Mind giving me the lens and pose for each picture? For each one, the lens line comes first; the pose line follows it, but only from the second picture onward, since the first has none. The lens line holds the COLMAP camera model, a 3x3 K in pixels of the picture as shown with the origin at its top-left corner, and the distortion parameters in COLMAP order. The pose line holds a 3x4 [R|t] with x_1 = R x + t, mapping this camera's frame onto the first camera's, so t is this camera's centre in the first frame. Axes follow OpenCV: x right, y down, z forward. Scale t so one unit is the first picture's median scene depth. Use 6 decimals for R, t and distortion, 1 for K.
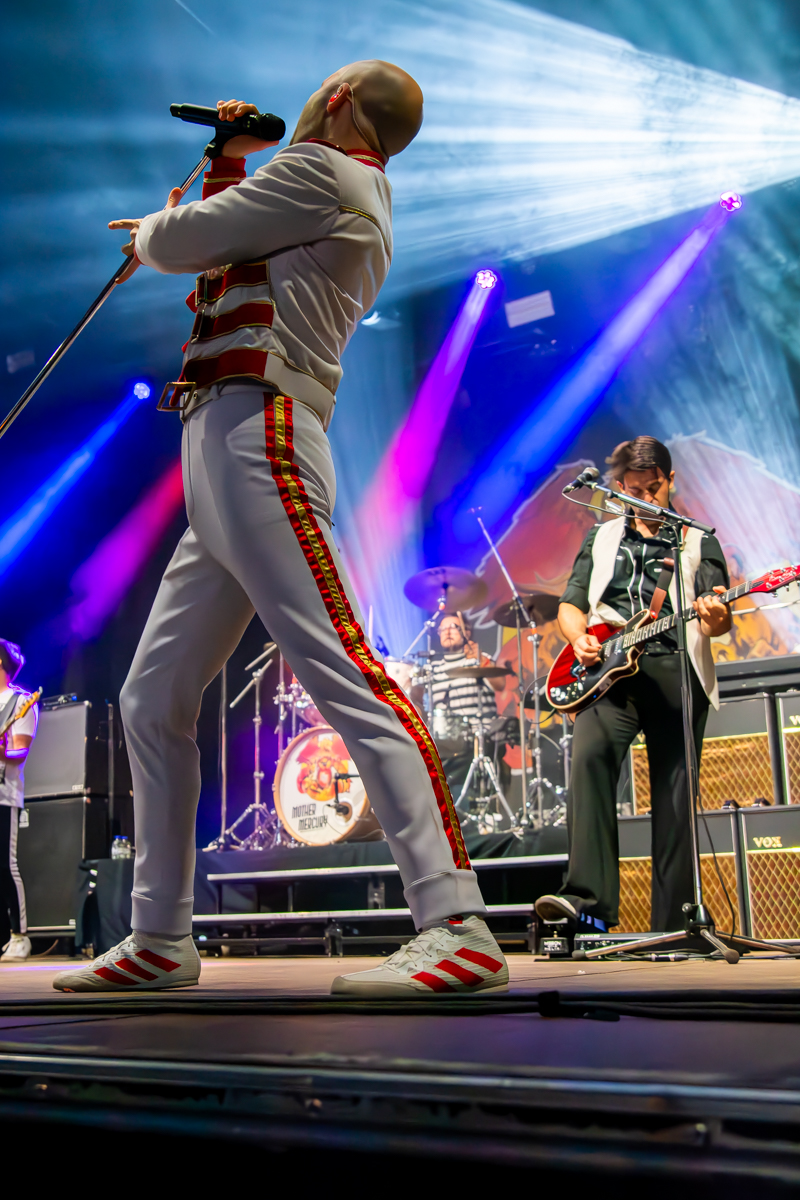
lens RADIAL K [[1316.4, 0, 400.0], [0, 1316.4, 600.0], [0, 0, 1]] dist [-0.004972, -0.003043]
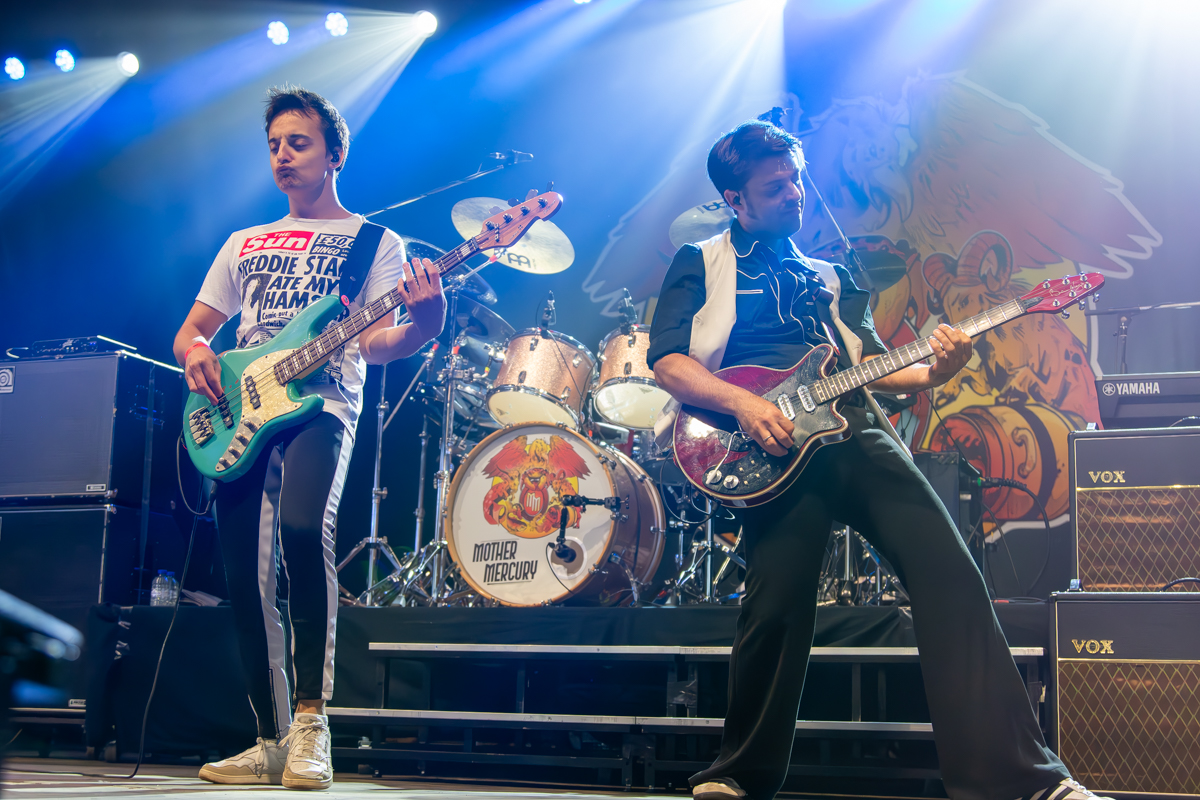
lens RADIAL K [[1704.9, 0, 603.9], [0, 1704.9, 377.8], [0, 0, 1]] dist [-0.022642, -0.044073]
pose [[0.977904, 0.094262, 0.186599, -0.182595], [-0.101249, 0.994460, 0.028258, 0.049278], [-0.182901, -0.046526, 0.982030, 0.192777]]
